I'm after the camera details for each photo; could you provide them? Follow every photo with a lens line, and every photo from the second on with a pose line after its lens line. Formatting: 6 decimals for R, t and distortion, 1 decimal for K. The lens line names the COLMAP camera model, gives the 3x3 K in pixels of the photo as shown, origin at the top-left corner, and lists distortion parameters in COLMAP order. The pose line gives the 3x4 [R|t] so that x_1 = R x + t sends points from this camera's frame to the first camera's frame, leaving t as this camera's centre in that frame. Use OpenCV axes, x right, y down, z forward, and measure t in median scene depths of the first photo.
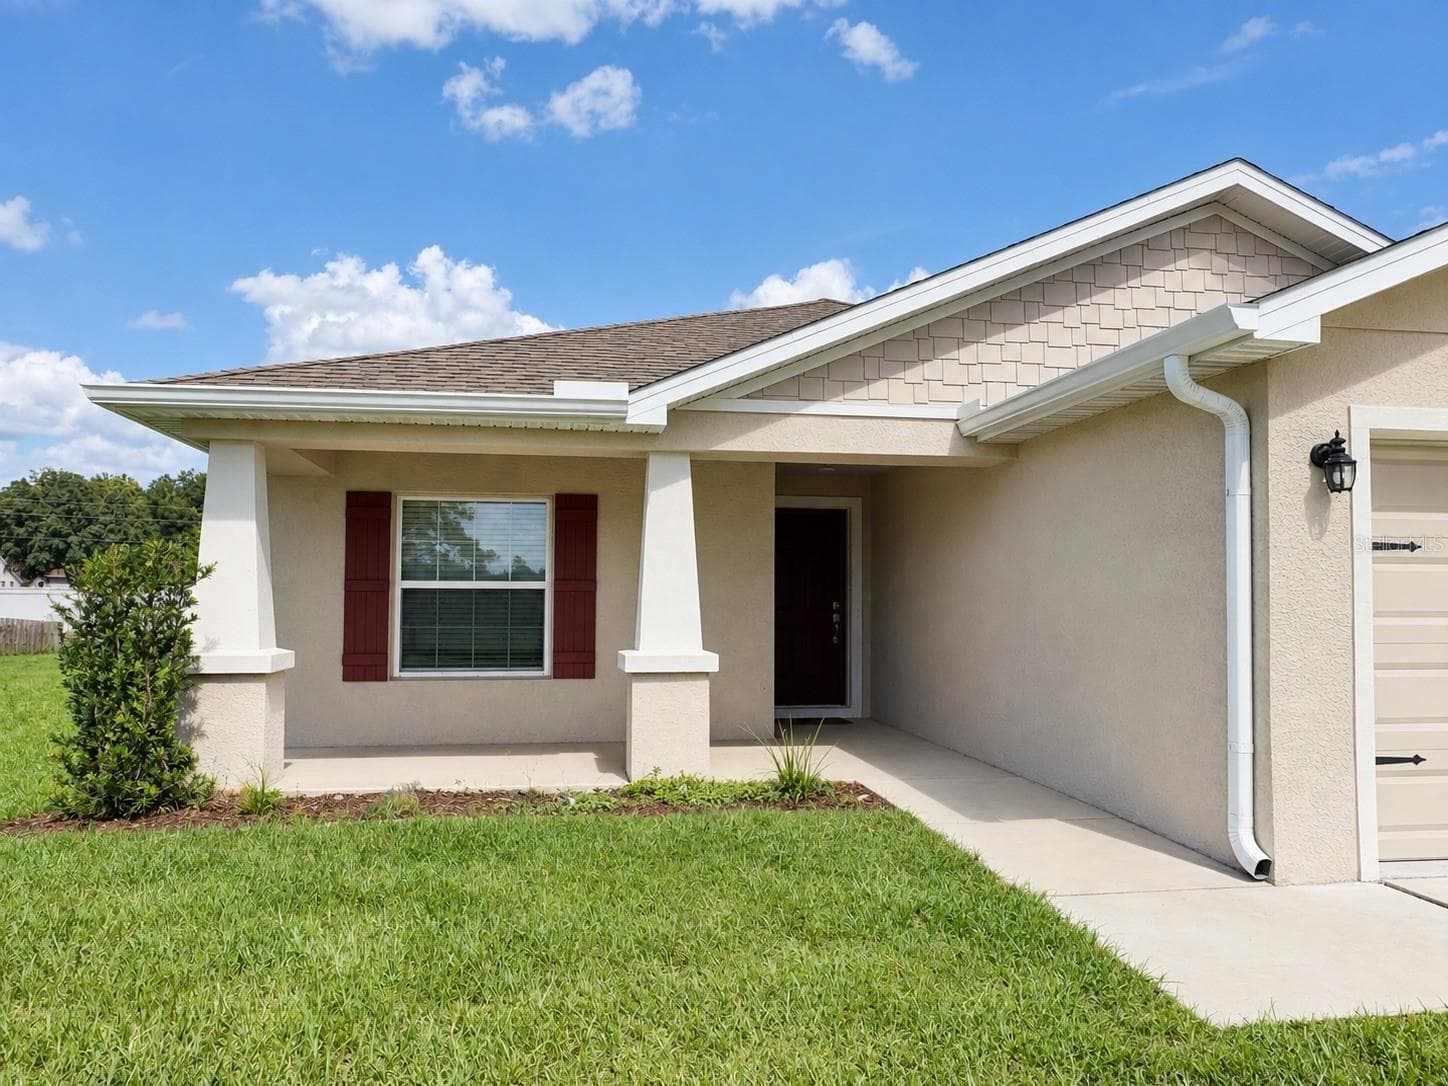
lens RADIAL K [[1136.5, 0, 757.5], [0, 1136.5, 556.3], [0, 0, 1]] dist [-0.007838, 0.000019]
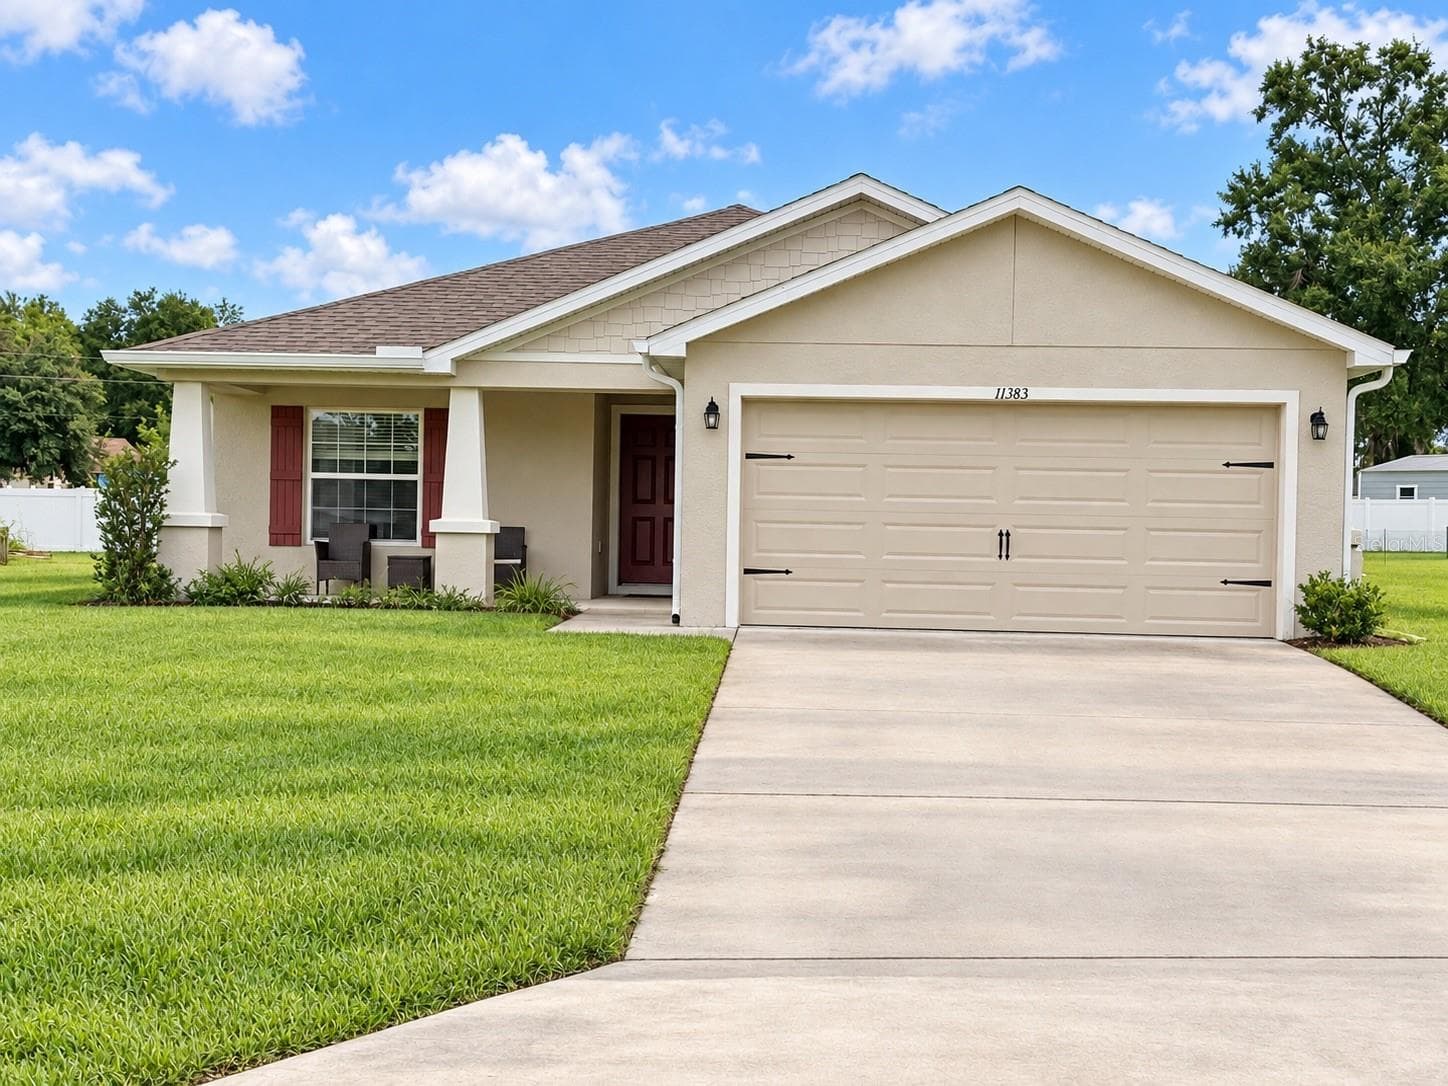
lens RADIAL K [[2057.2, 0, 724.0], [0, 2057.2, 543.0], [0, 0, 1]] dist [0.011343, 0.099819]
pose [[0.981113, 0.018667, -0.192531, 0.787228], [-0.009804, 0.998852, 0.046883, -0.016855], [0.193185, -0.044110, 0.980170, -1.602146]]
